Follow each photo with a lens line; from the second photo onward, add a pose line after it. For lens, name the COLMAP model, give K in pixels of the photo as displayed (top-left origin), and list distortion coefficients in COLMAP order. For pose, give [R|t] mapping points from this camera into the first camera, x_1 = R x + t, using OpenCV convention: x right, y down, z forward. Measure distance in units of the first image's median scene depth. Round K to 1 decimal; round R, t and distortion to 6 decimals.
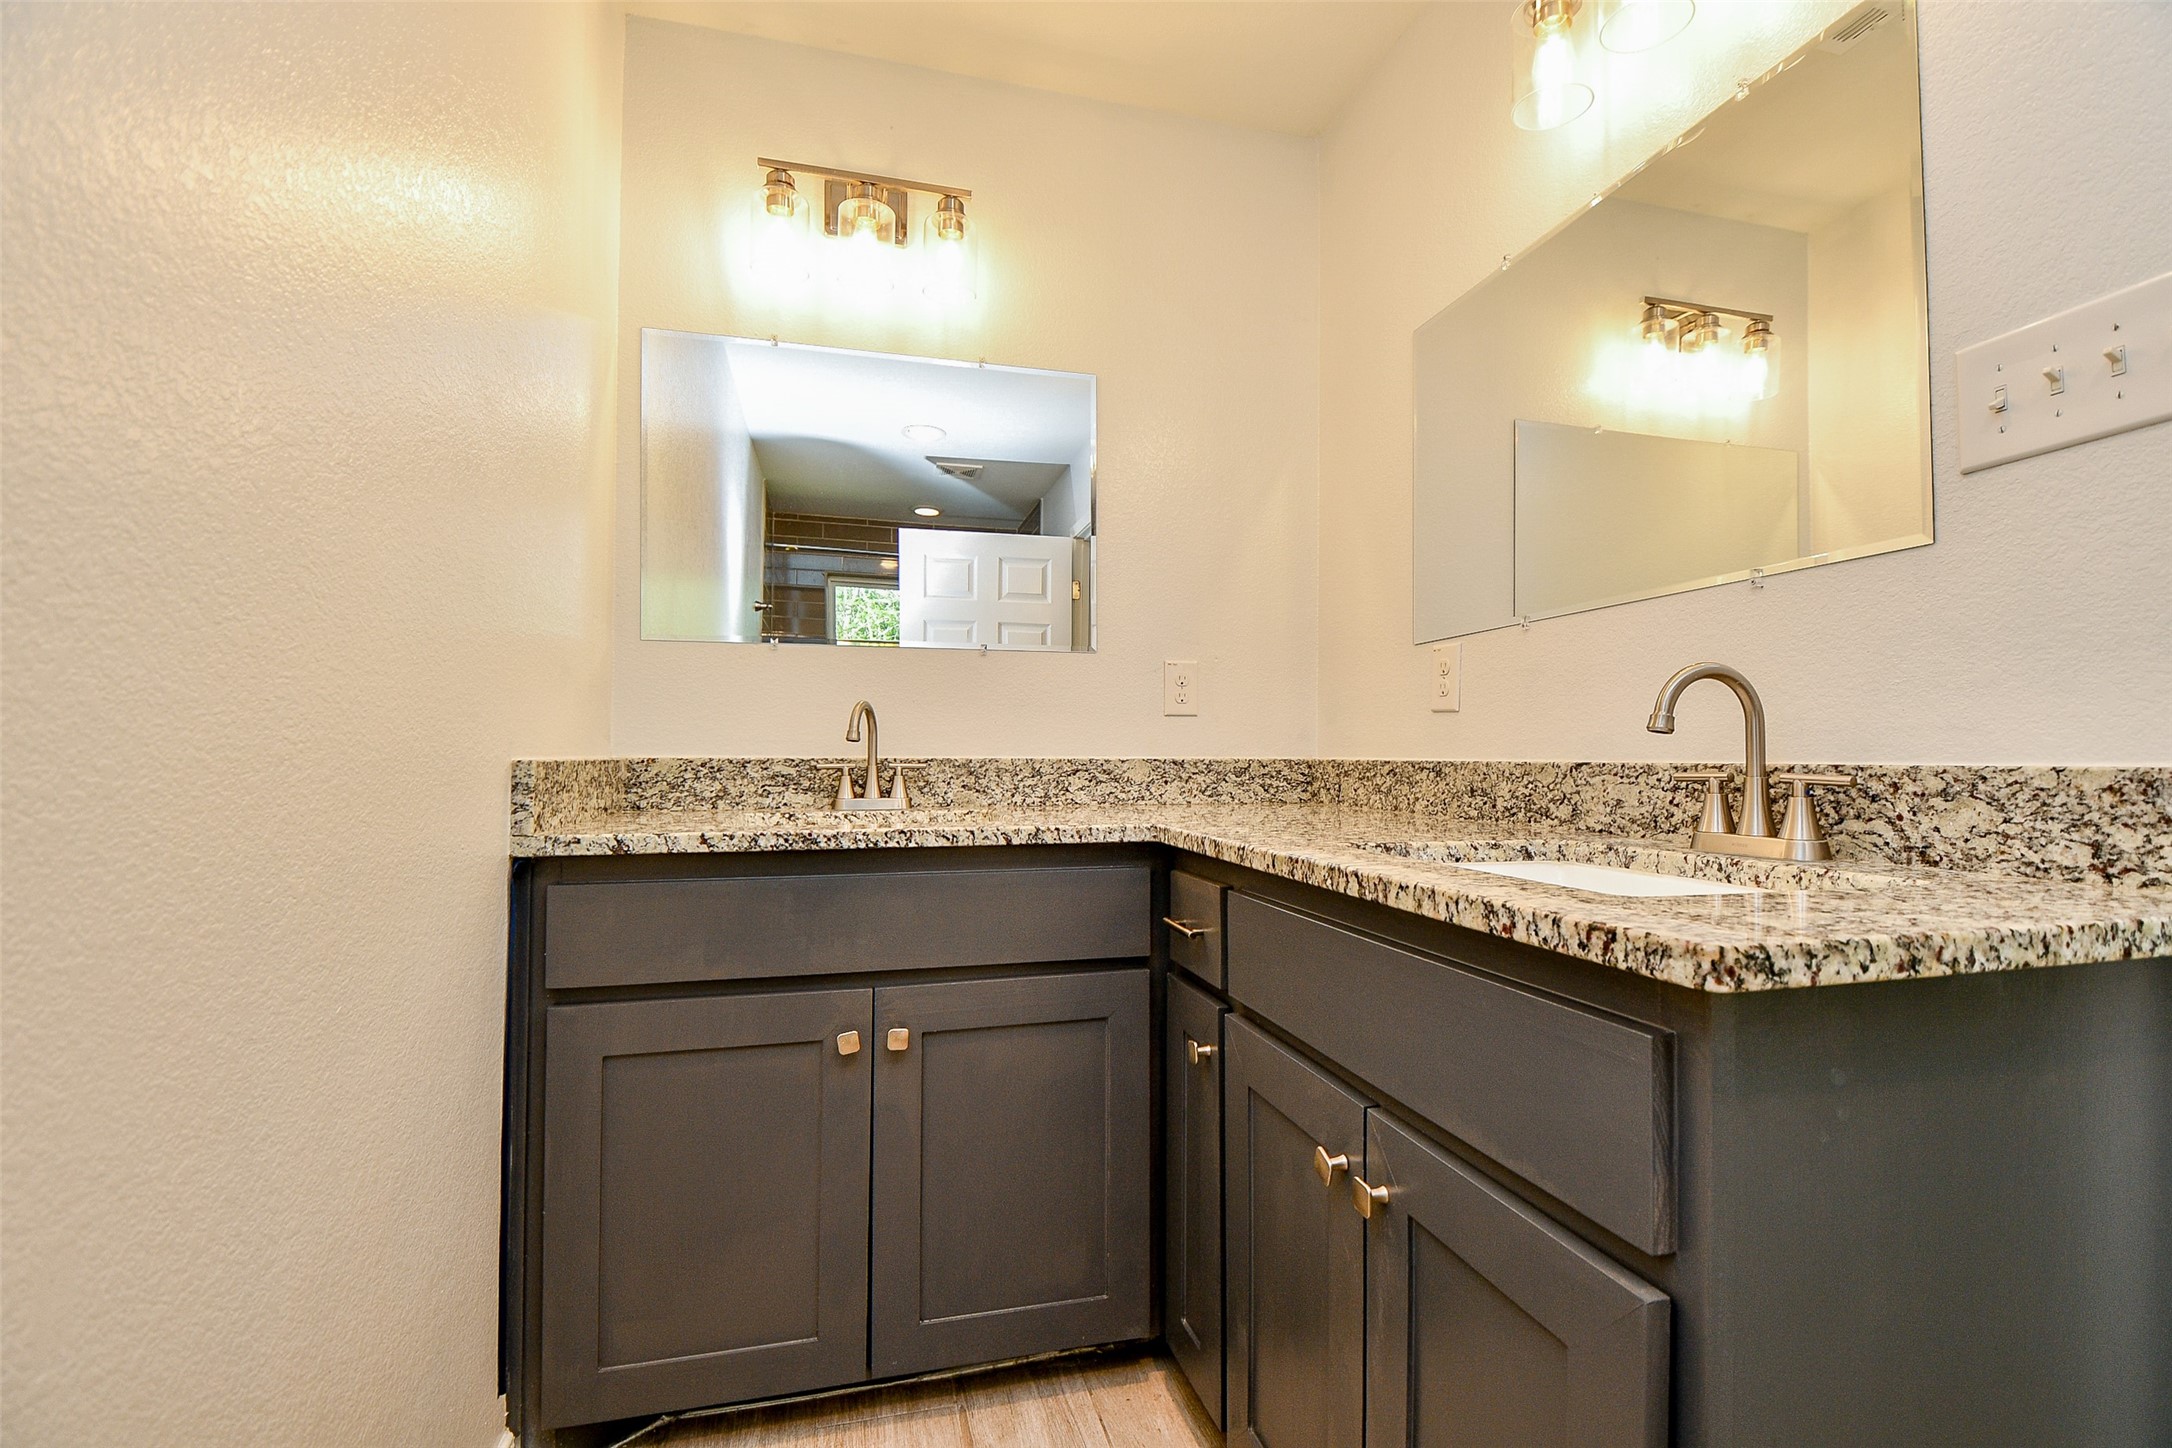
lens RADIAL K [[960.5, 0, 1102.0], [0, 960.5, 723.8], [0, 0, 1]] dist [0.019775, -0.021510]
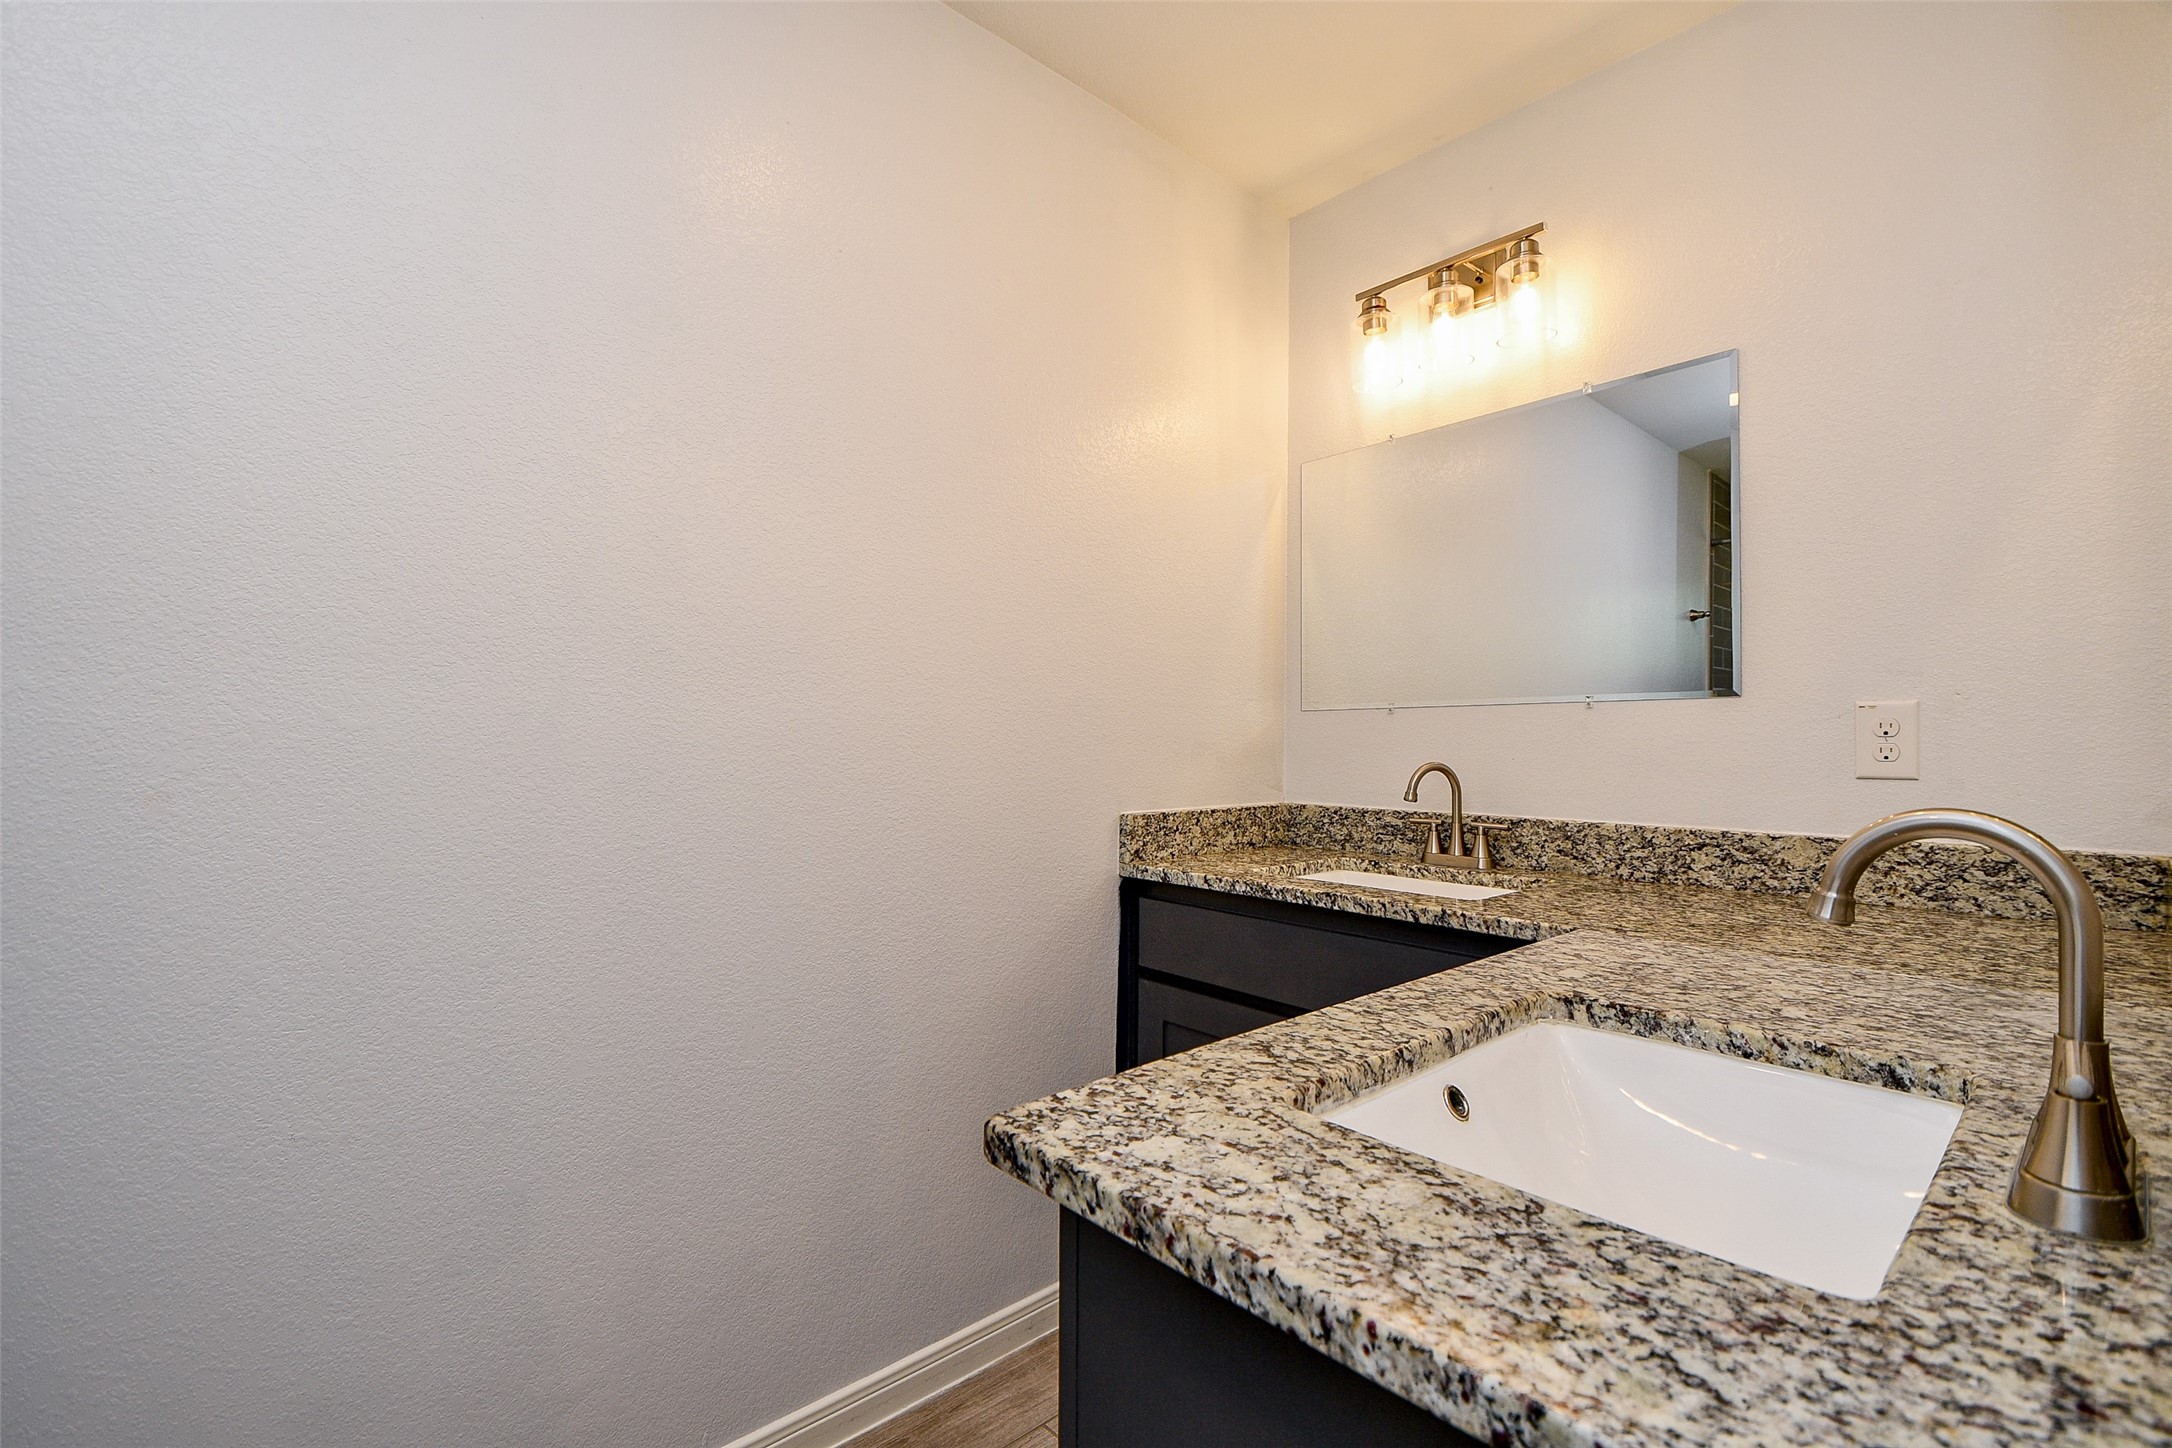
lens RADIAL K [[964.6, 0, 1089.7], [0, 964.6, 698.2], [0, 0, 1]] dist [-0.001436, -0.012662]
pose [[0.448343, -0.036420, -0.893119, 0.958101], [0.022436, 0.999313, -0.029487, -0.128650], [0.893580, -0.006818, 0.448852, 0.331365]]
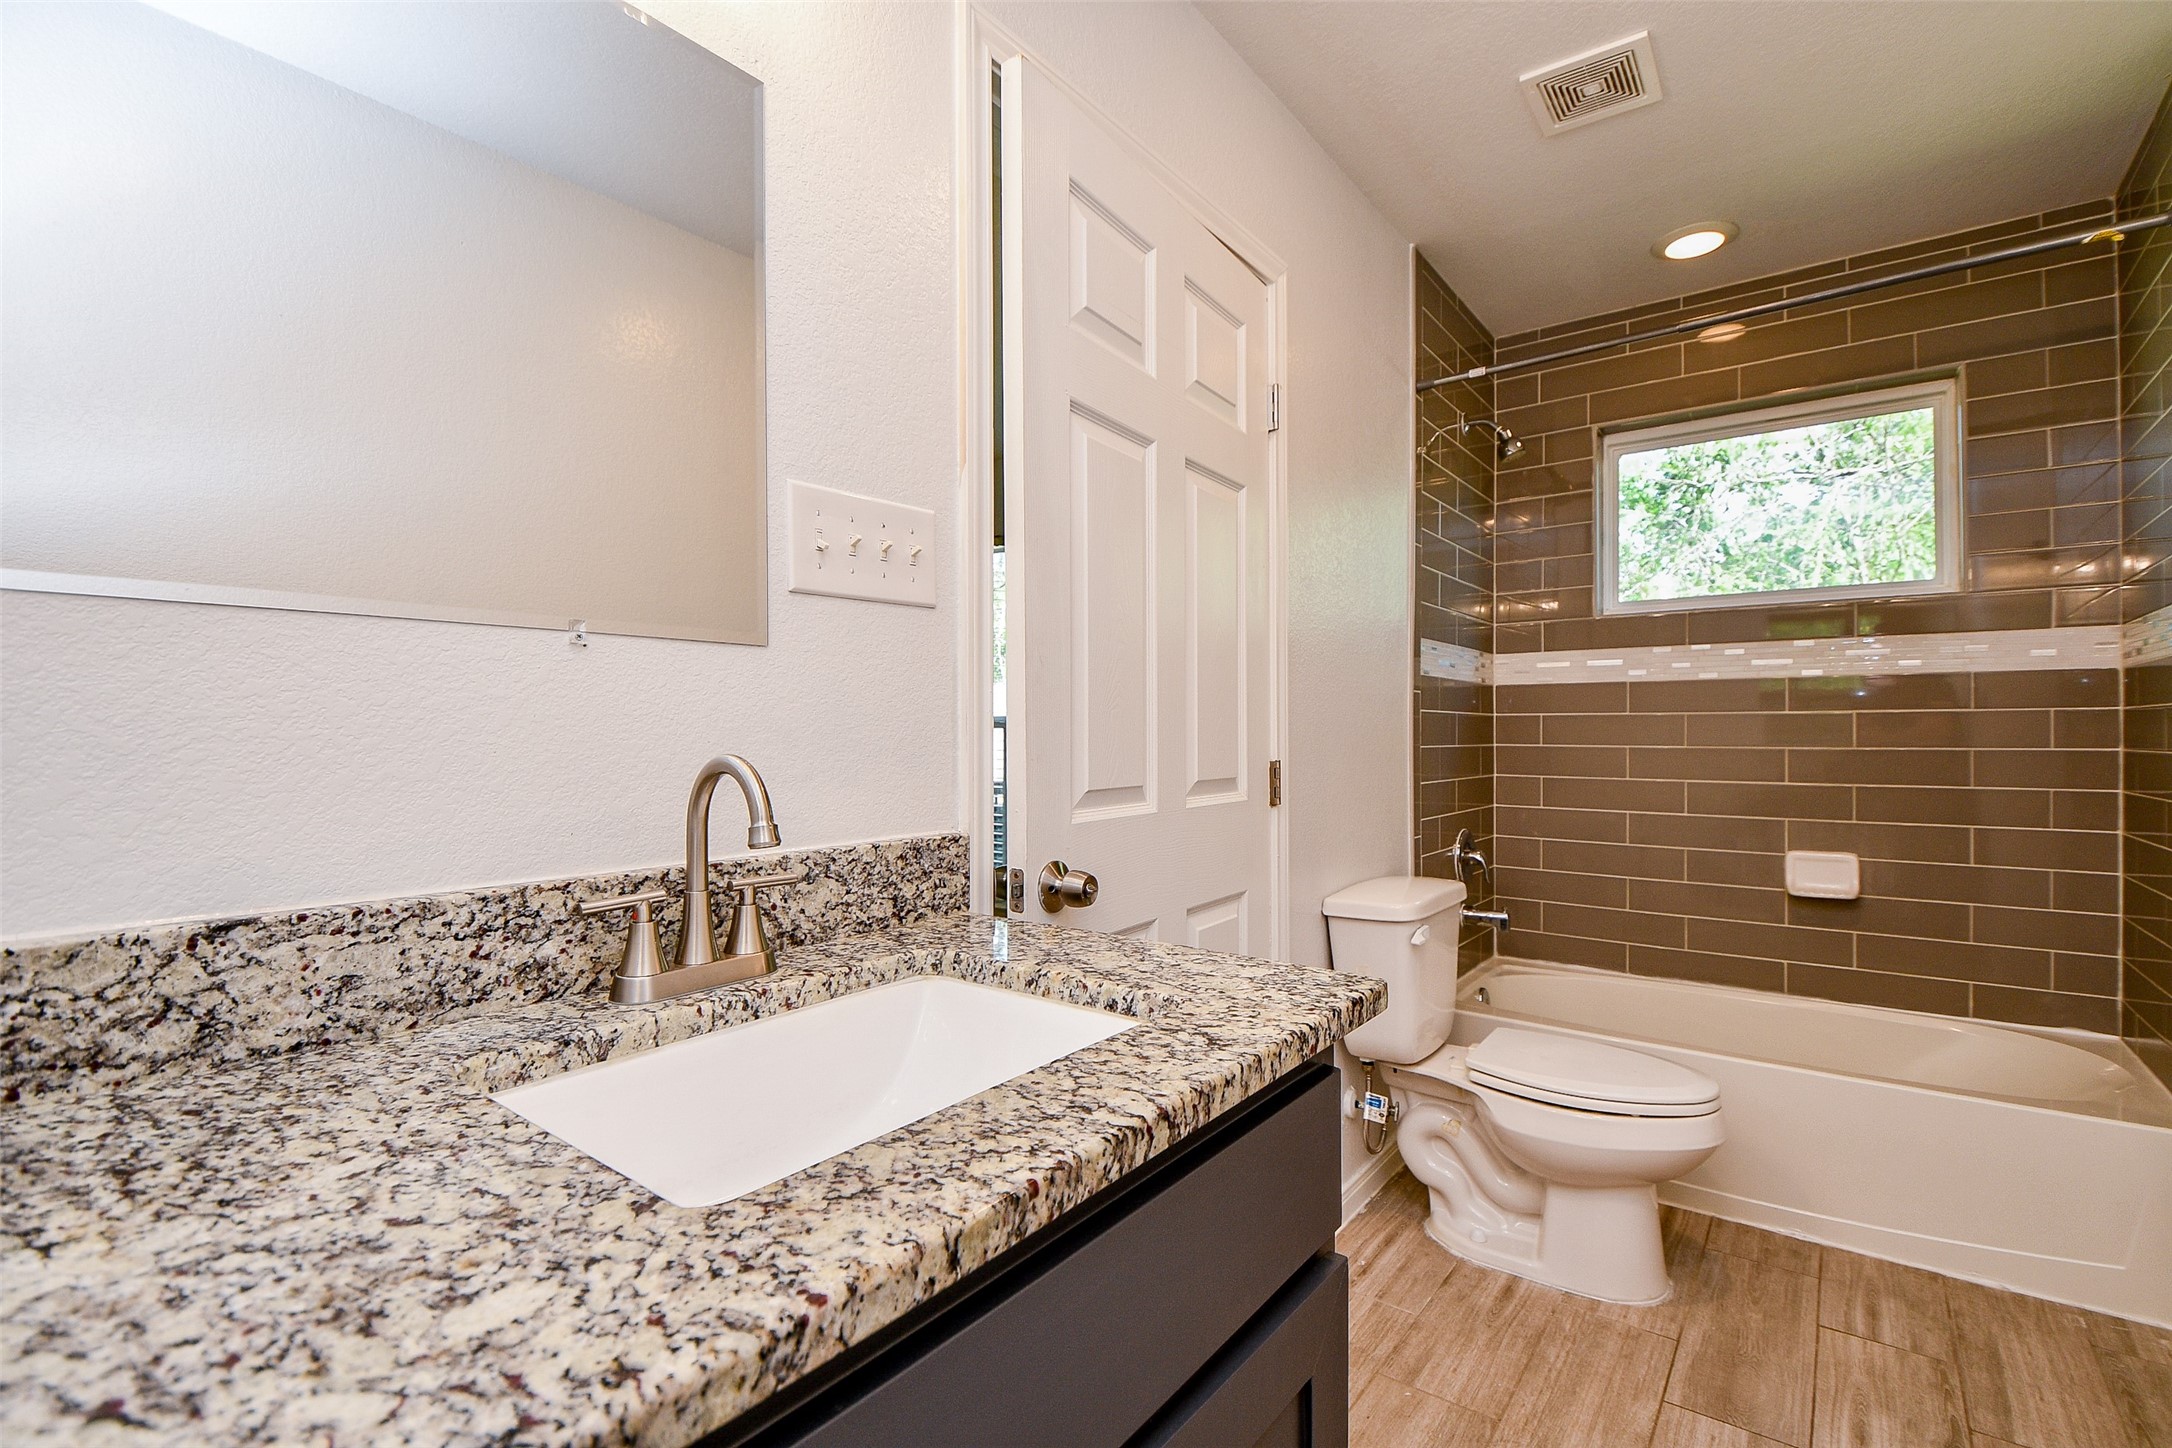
lens RADIAL K [[964.9, 0, 1095.4], [0, 964.9, 735.1], [0, 0, 1]] dist [0.003013, -0.015081]
pose [[-0.600247, -0.005783, 0.799794, -0.204628], [-0.023682, 0.999664, -0.010545, -0.082783], [-0.799464, -0.025270, -0.600183, 1.312515]]
